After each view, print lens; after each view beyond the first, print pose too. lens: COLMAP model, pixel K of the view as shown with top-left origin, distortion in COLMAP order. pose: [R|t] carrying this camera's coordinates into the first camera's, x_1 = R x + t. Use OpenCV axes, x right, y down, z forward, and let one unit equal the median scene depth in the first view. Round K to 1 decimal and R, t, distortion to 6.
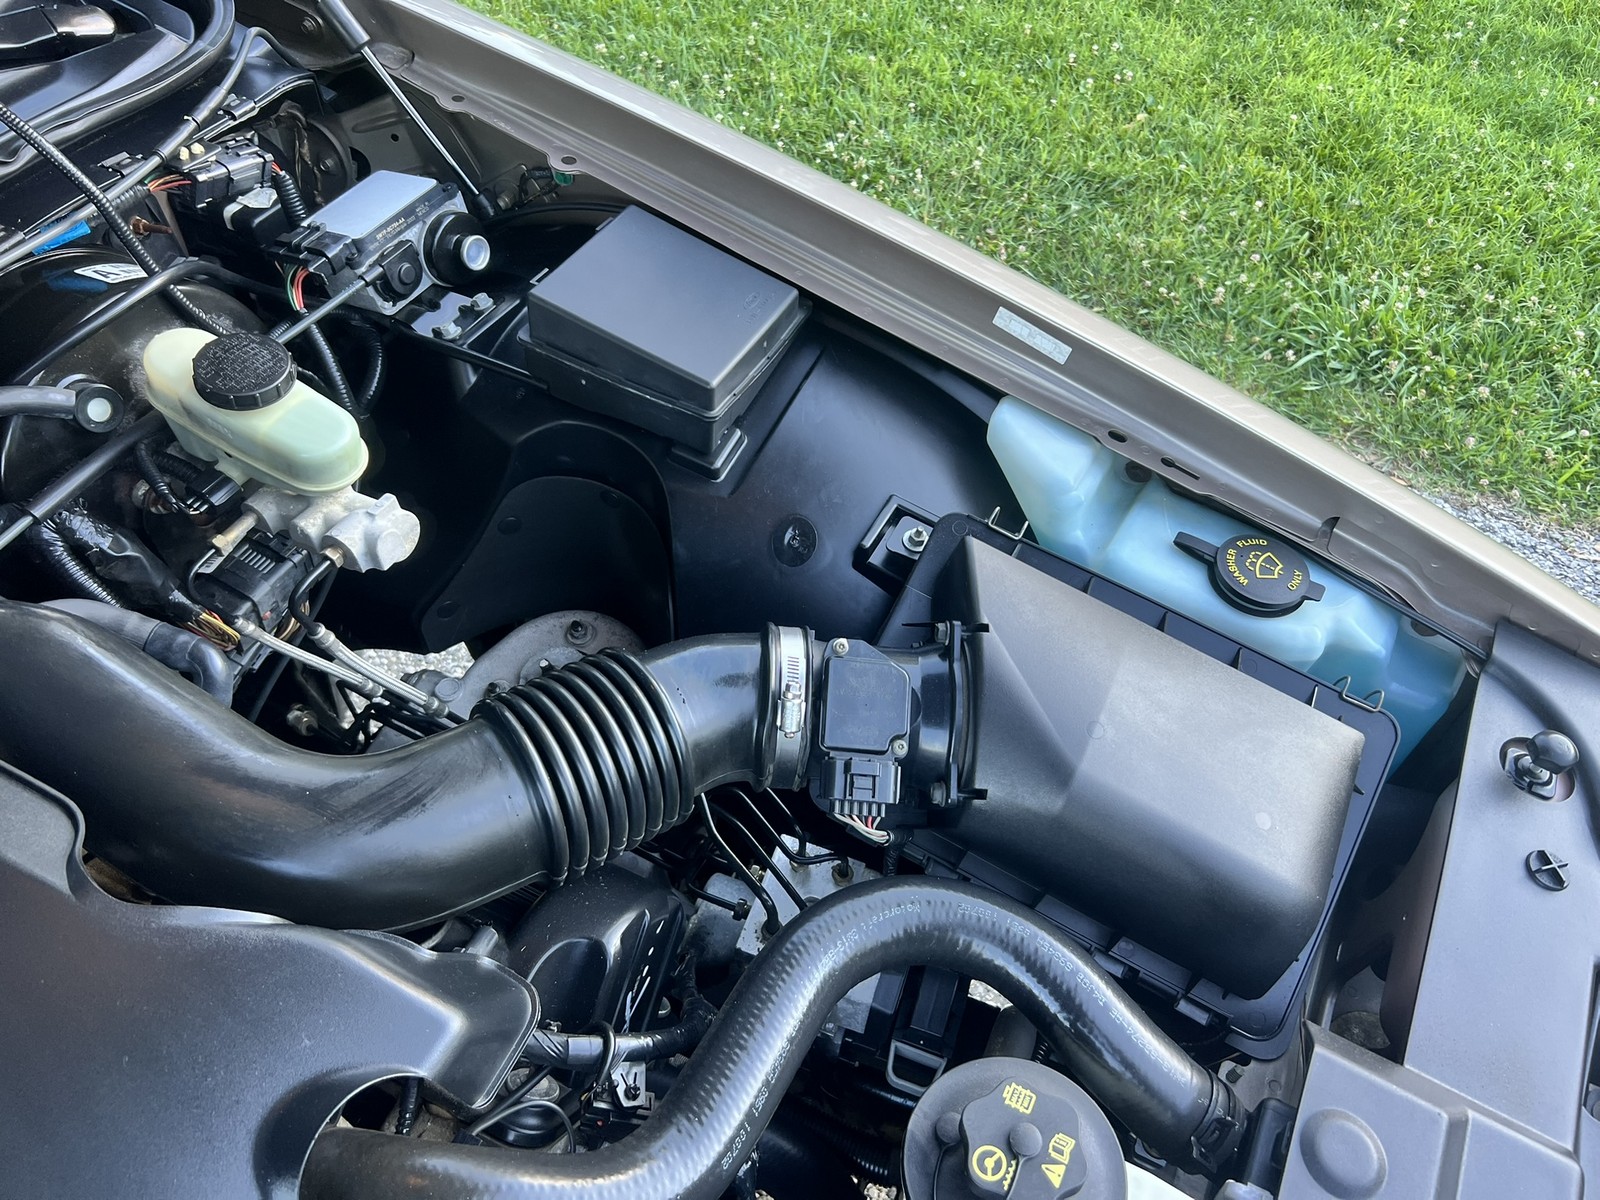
lens RADIAL K [[1225.0, 0, 792.9], [0, 1225.0, 579.8], [0, 0, 1]] dist [0.006059, 0.002608]
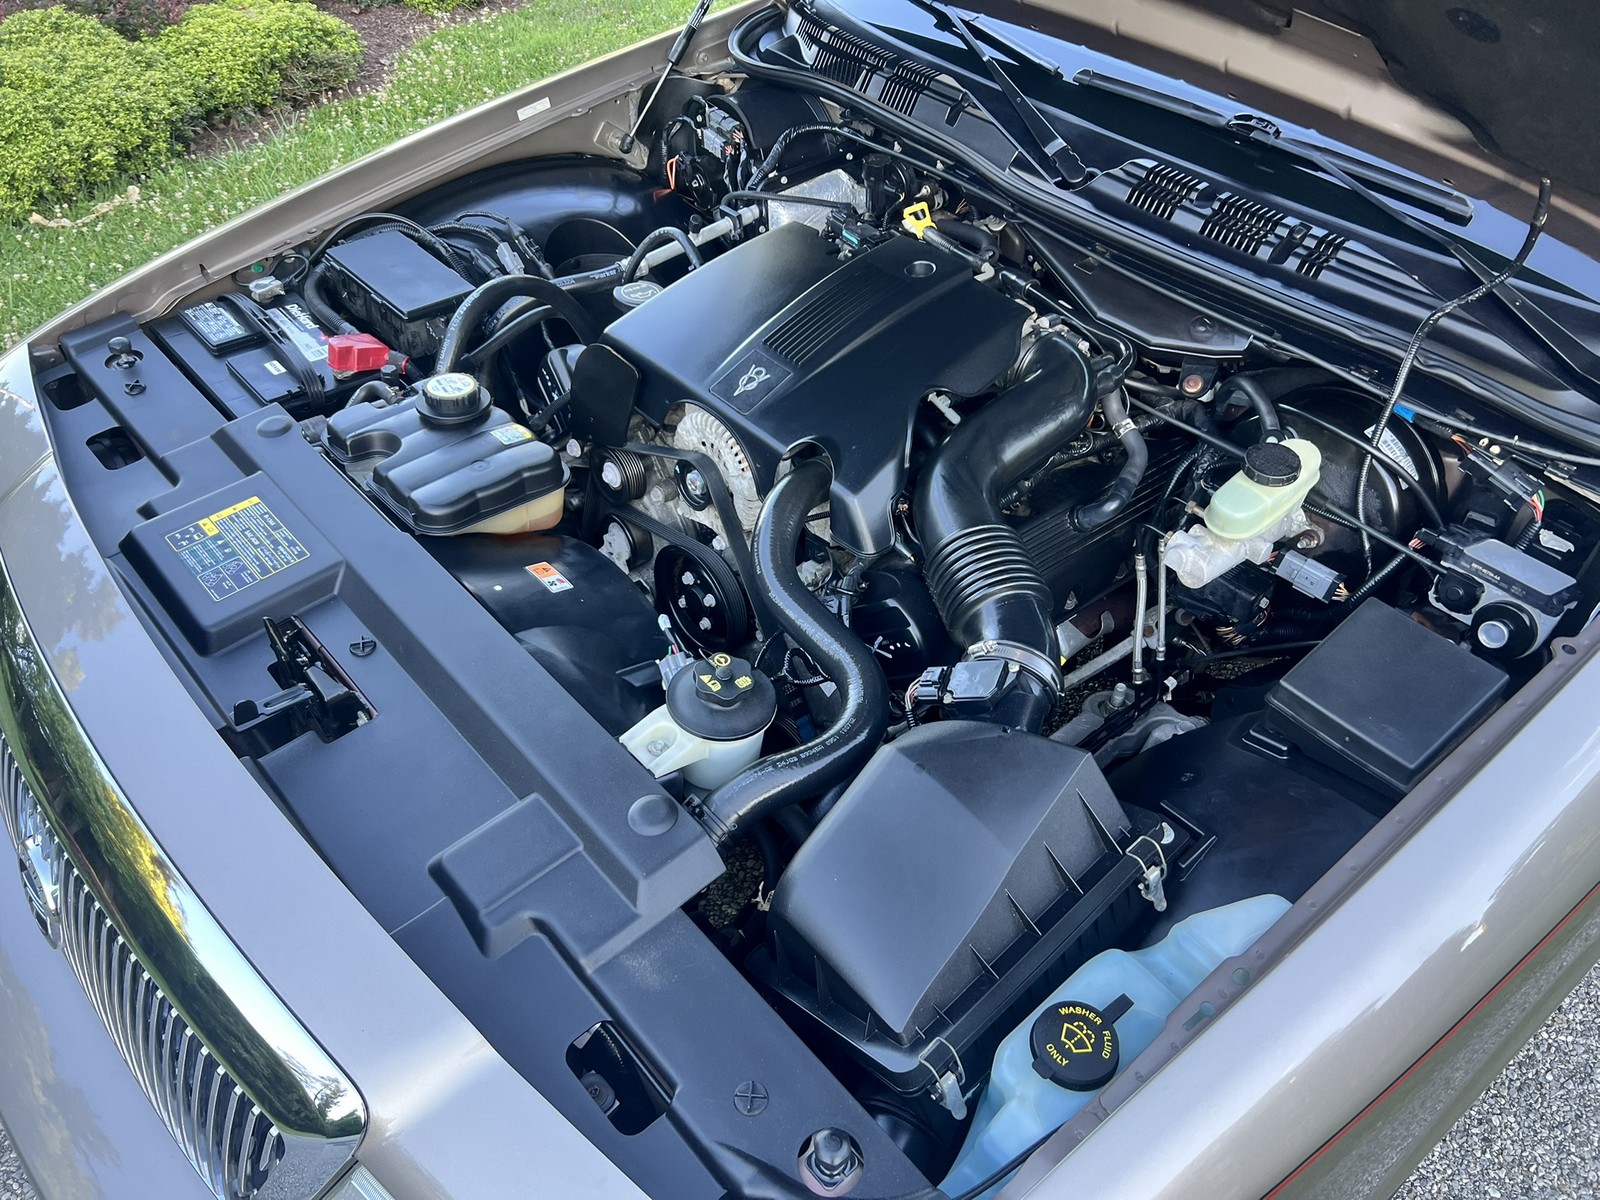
lens RADIAL K [[1219.7, 0, 800.0], [0, 1219.7, 600.0], [0, 0, 1]] dist [0.029536, -0.042857]
pose [[-0.361583, 0.583953, -0.726813, 1.098365], [-0.736150, 0.299566, 0.606913, -0.647935], [0.572136, 0.754493, 0.321559, 0.227029]]
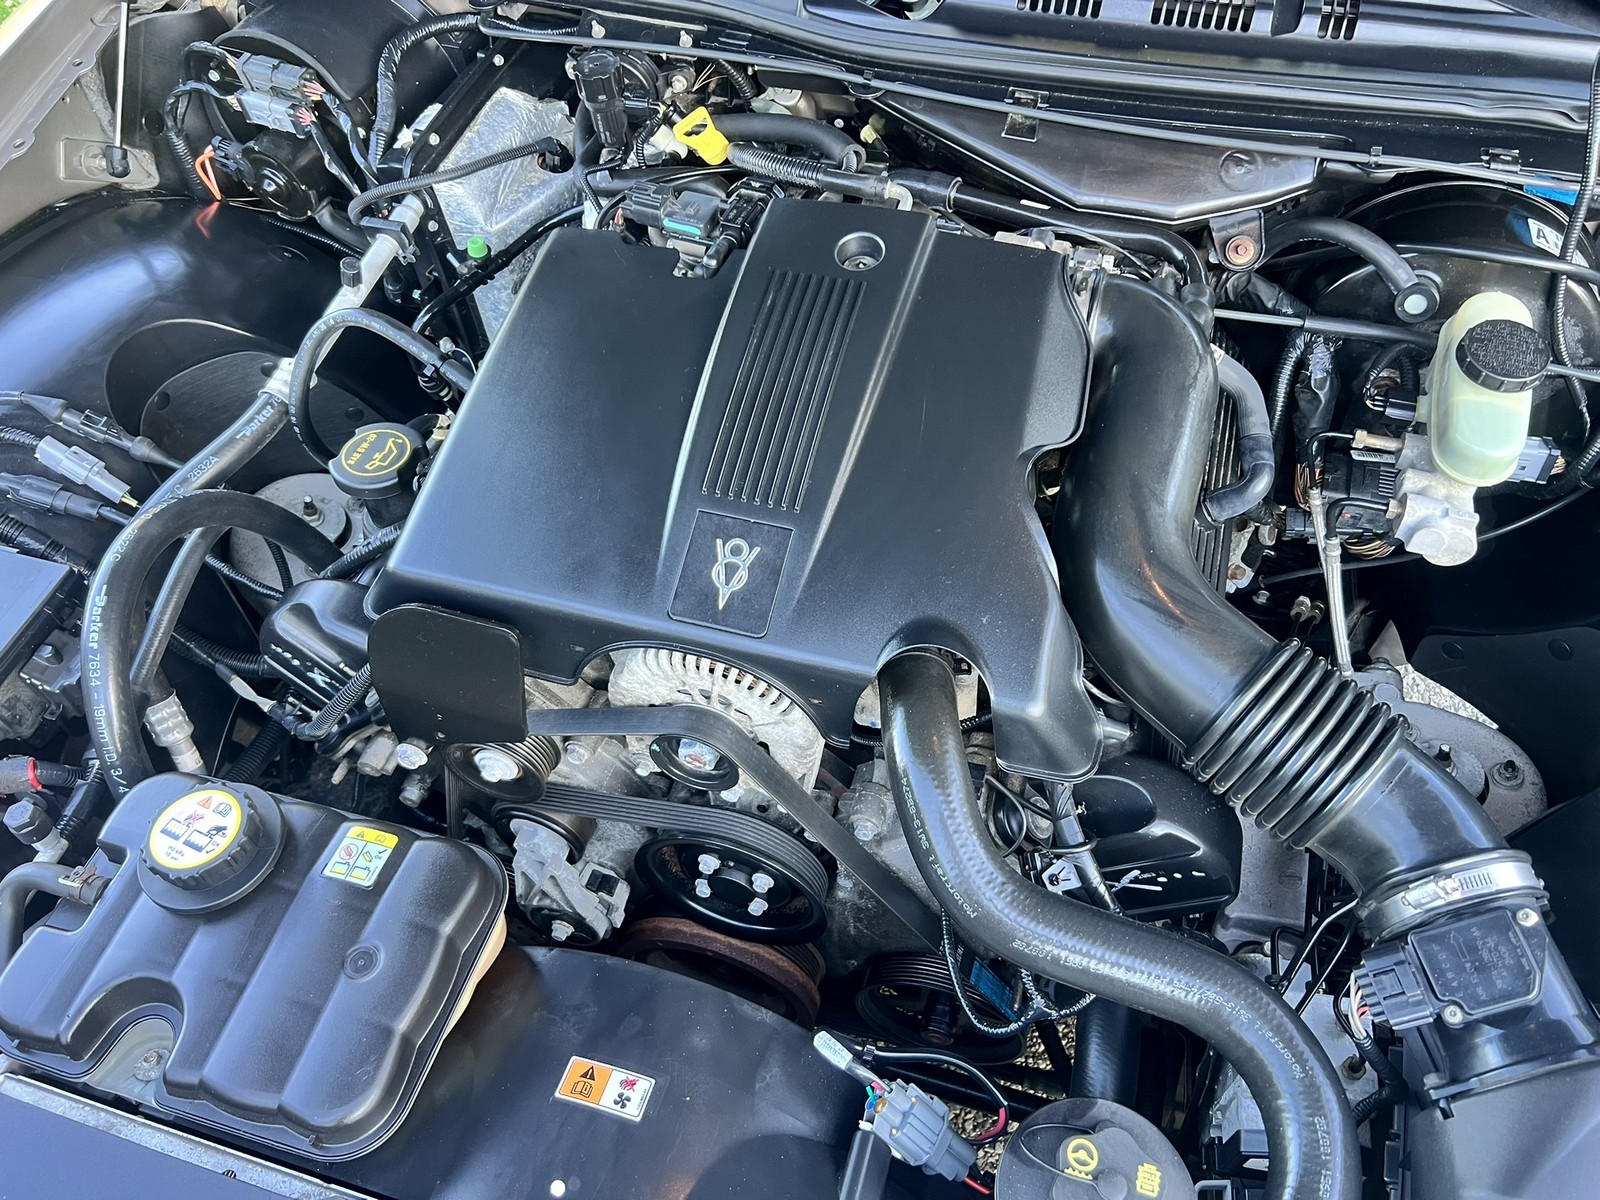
lens RADIAL K [[1225.0, 0, 792.9], [0, 1225.0, 579.8], [0, 0, 1]] dist [0.006059, 0.002608]
pose [[0.175865, 0.749865, -0.637789, 0.306292], [-0.711389, 0.544635, 0.444183, -0.093510], [0.680439, 0.375600, 0.629228, -0.075143]]
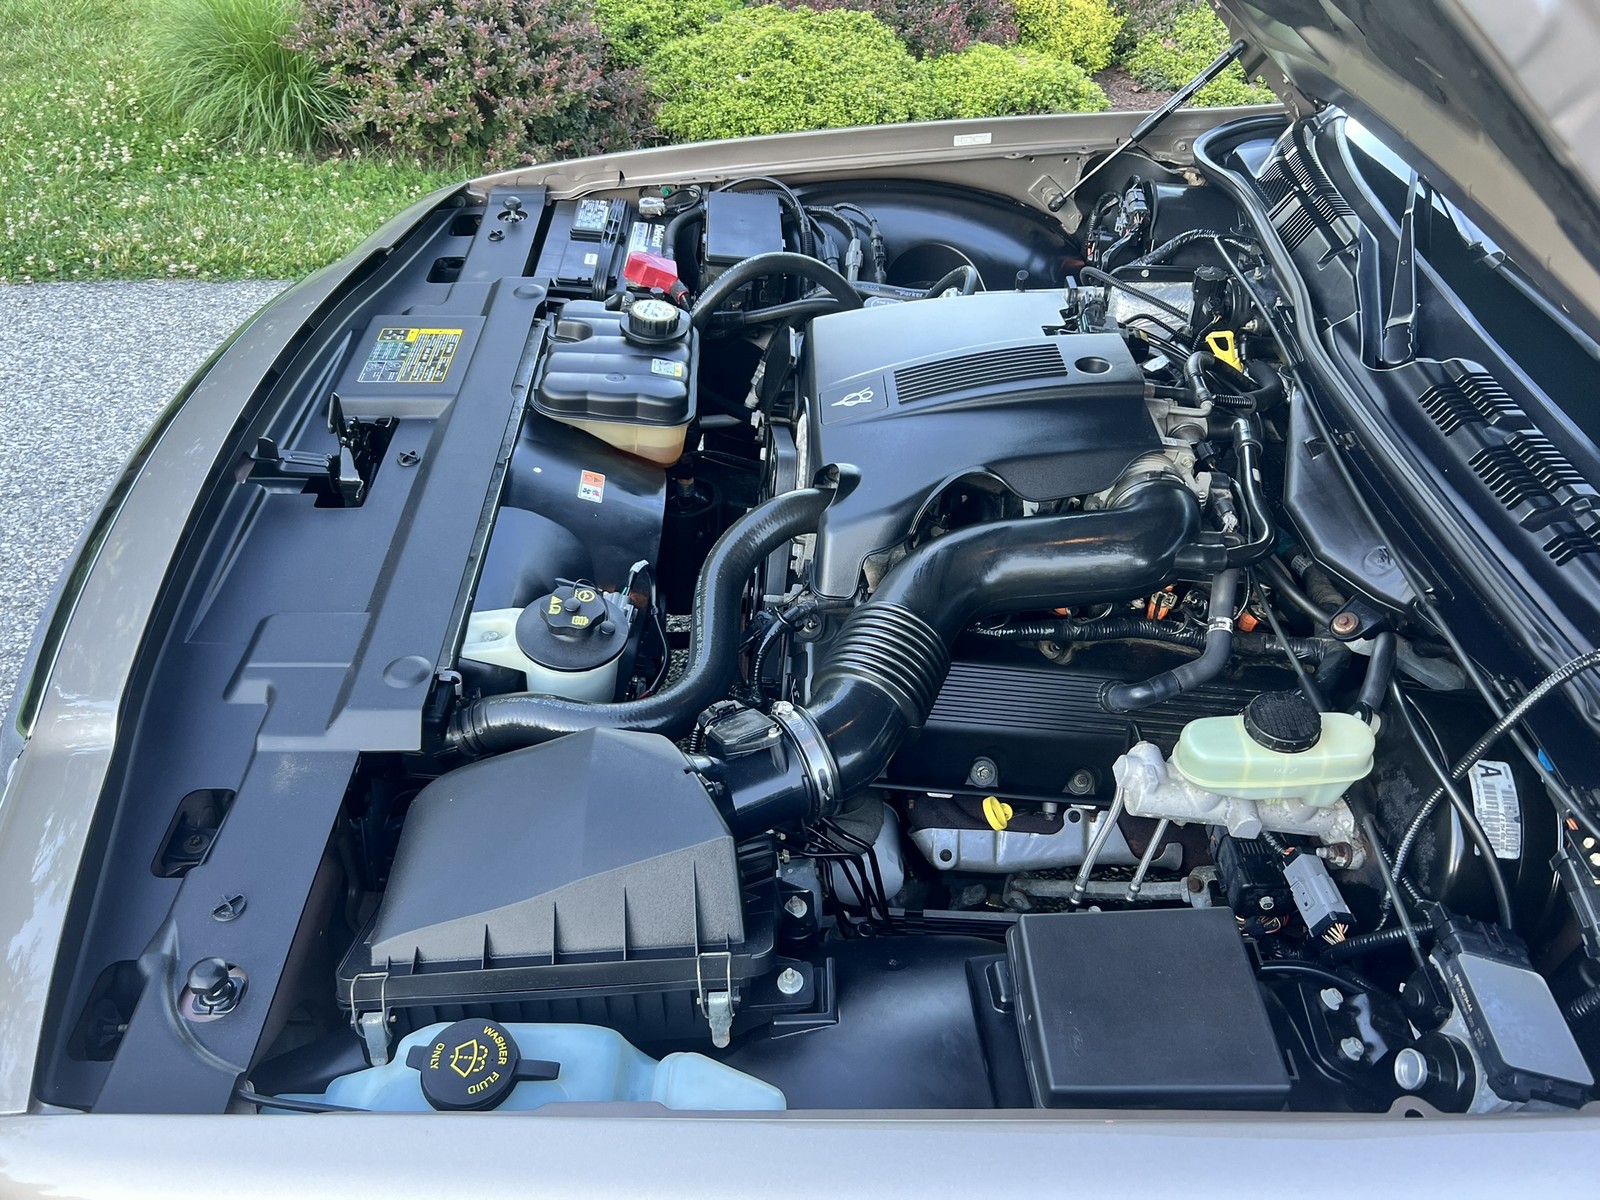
lens RADIAL K [[1219.7, 0, 800.0], [0, 1219.7, 600.0], [0, 0, 1]] dist [0.029536, -0.042857]
pose [[-0.875064, 0.218581, -0.431840, 0.524097], [-0.430804, 0.054937, 0.900772, -1.106844], [0.220616, 0.974271, 0.046092, 0.691374]]
